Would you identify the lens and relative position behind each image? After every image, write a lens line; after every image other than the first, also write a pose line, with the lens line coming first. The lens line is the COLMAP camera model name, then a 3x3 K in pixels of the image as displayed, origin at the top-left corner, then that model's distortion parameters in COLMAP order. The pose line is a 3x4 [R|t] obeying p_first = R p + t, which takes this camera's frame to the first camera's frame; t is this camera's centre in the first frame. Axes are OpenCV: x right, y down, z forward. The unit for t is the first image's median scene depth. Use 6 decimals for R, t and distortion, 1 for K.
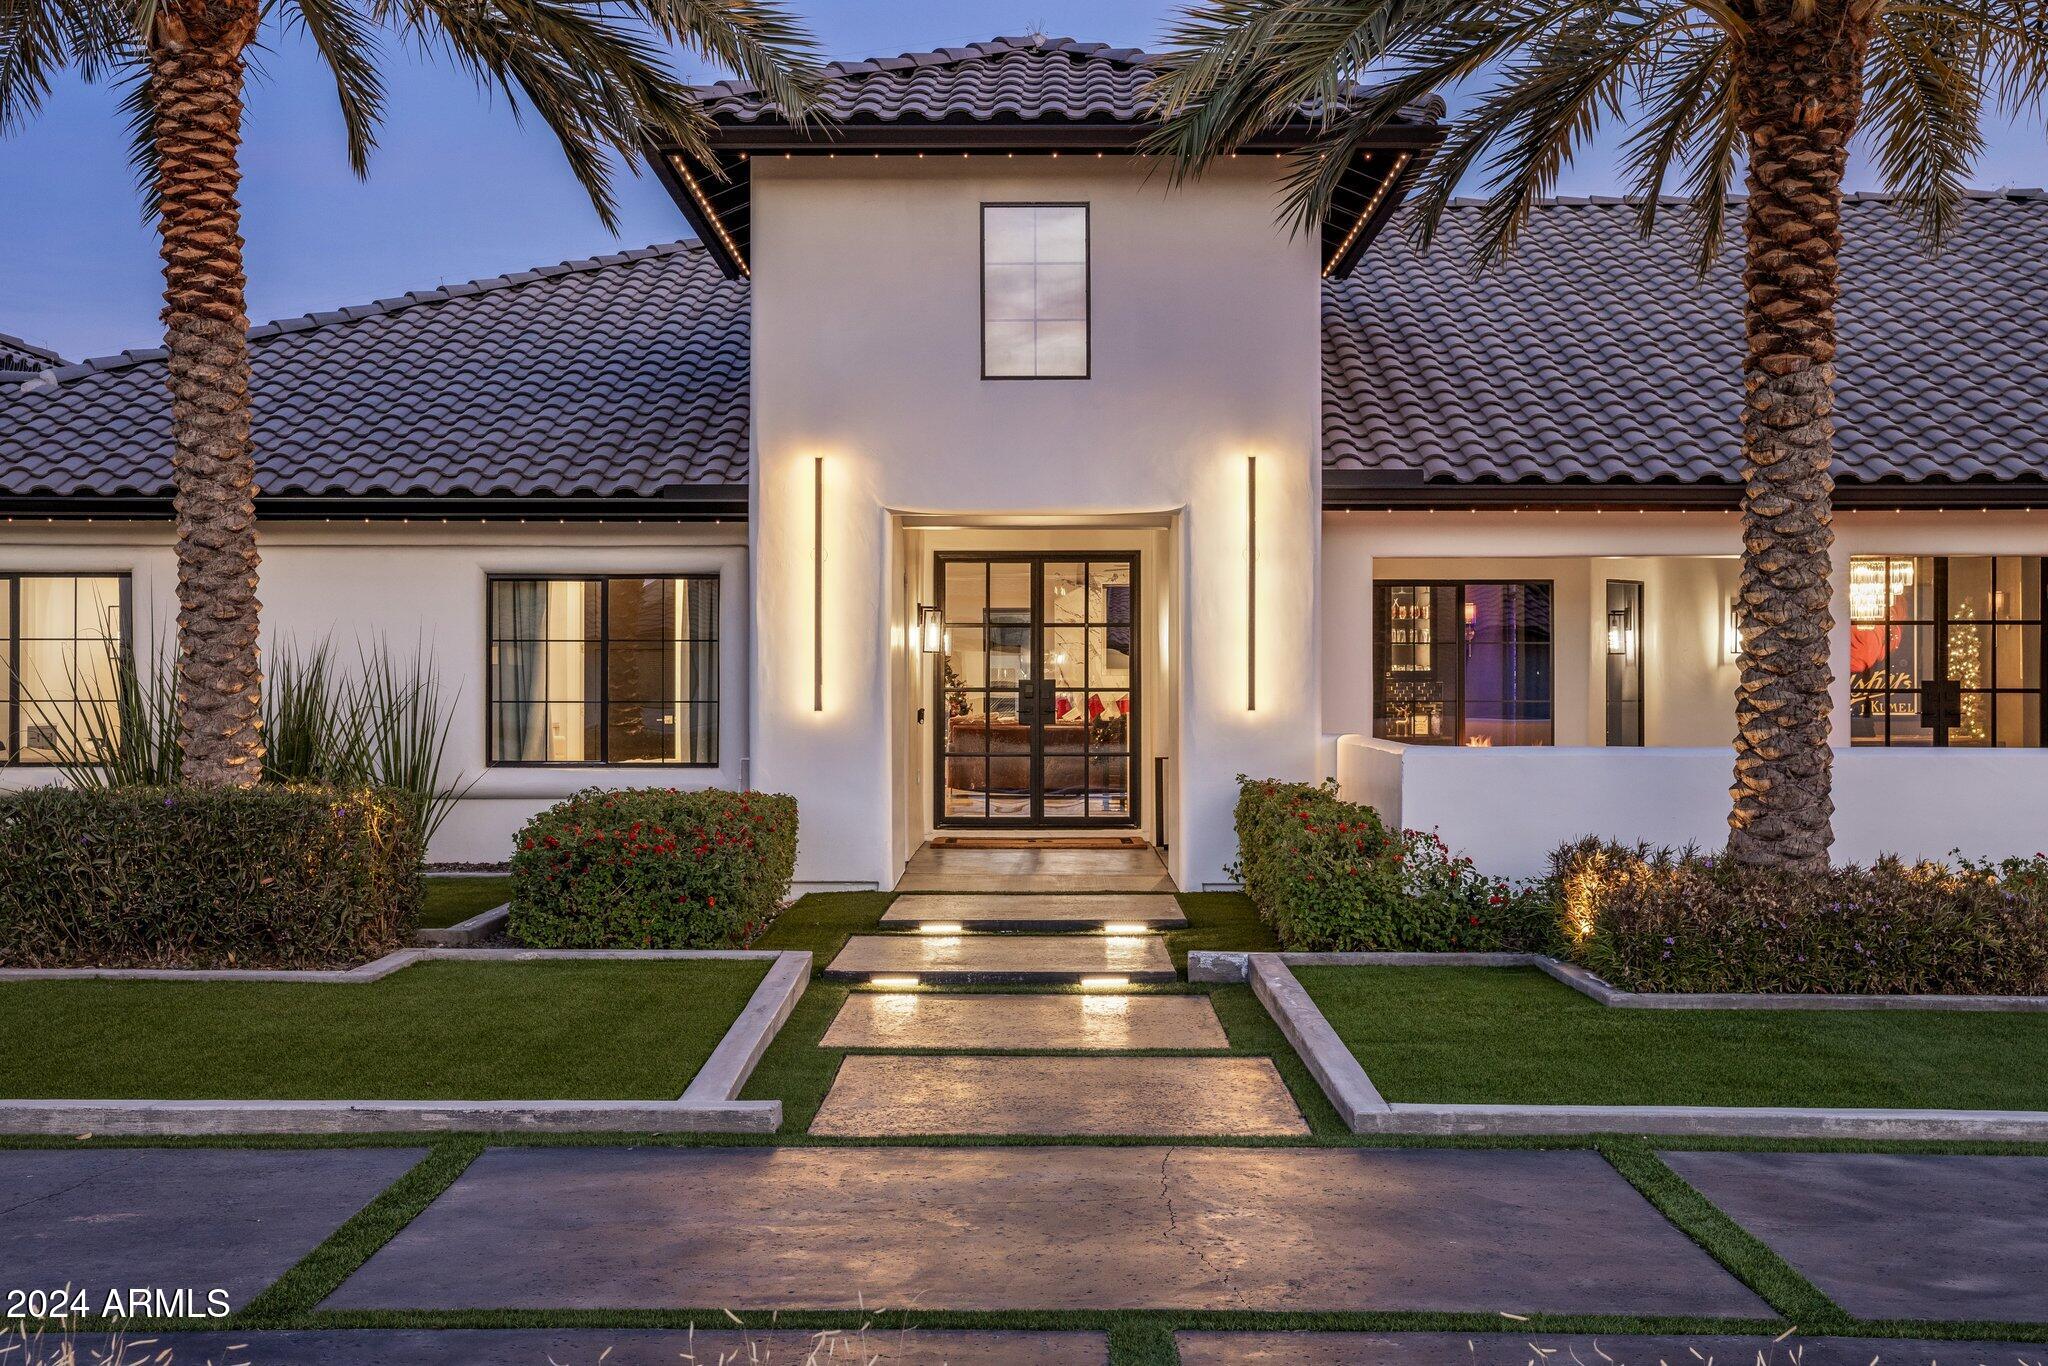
lens RADIAL K [[2497.7, 0, 1033.7], [0, 2497.7, 686.4], [0, 0, 1]] dist [0.085521, 0.000000]
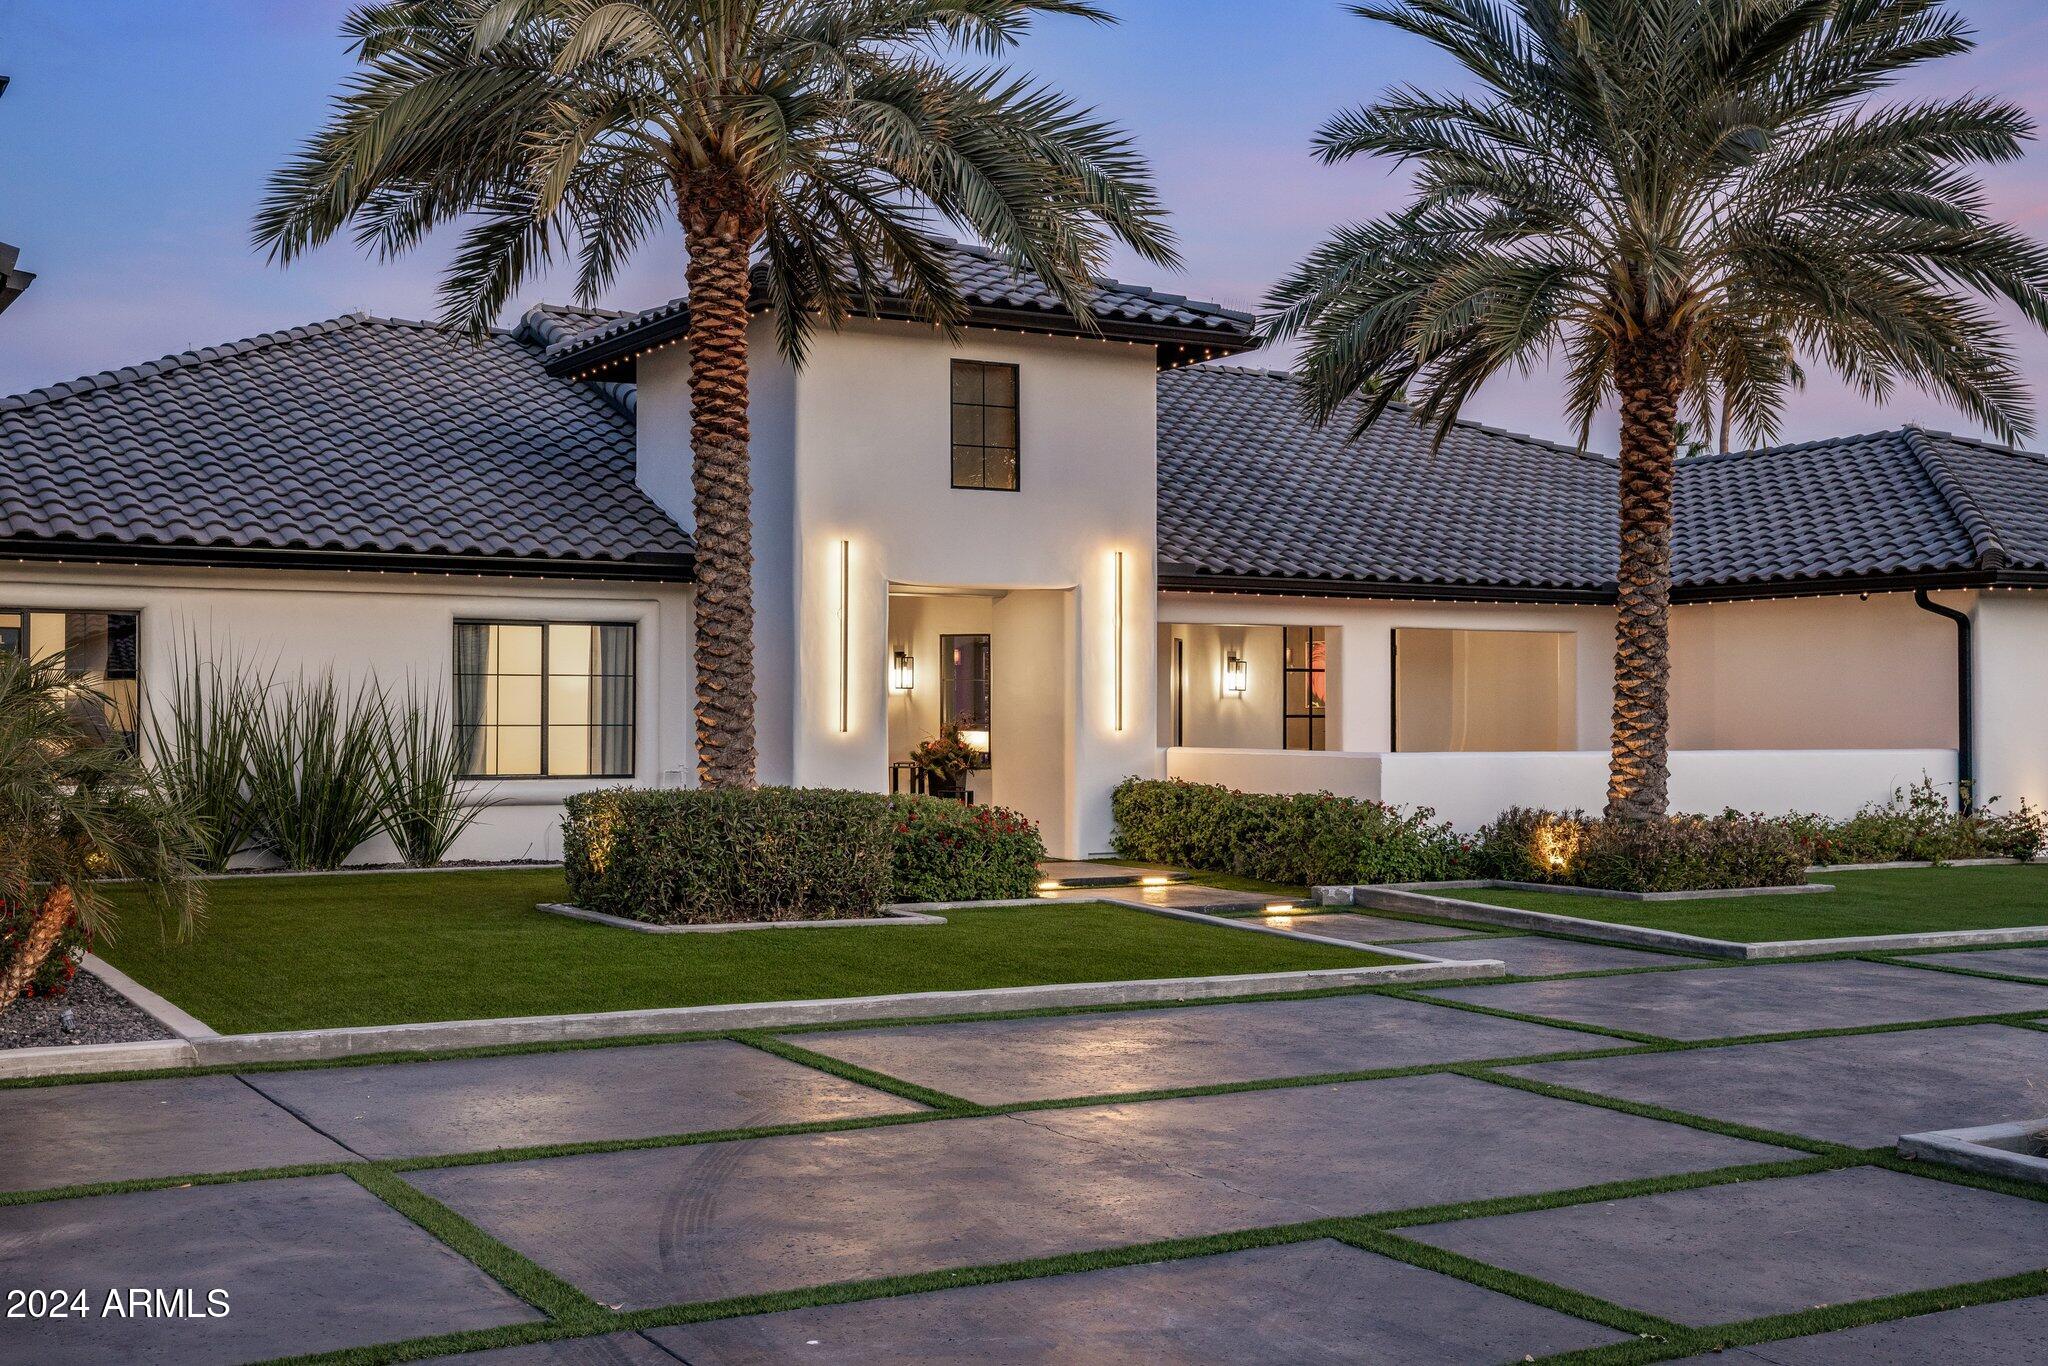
lens RADIAL K [[2311.1, 0, 1023.2], [0, 2311.1, 688.8], [0, 0, 1]] dist [0.063834, 0.000000]
pose [[0.858971, 0.006140, 0.511987, -0.823879], [-0.001379, 0.999952, -0.009679, -0.001697], [-0.512022, 0.007608, 0.858938, -0.131316]]
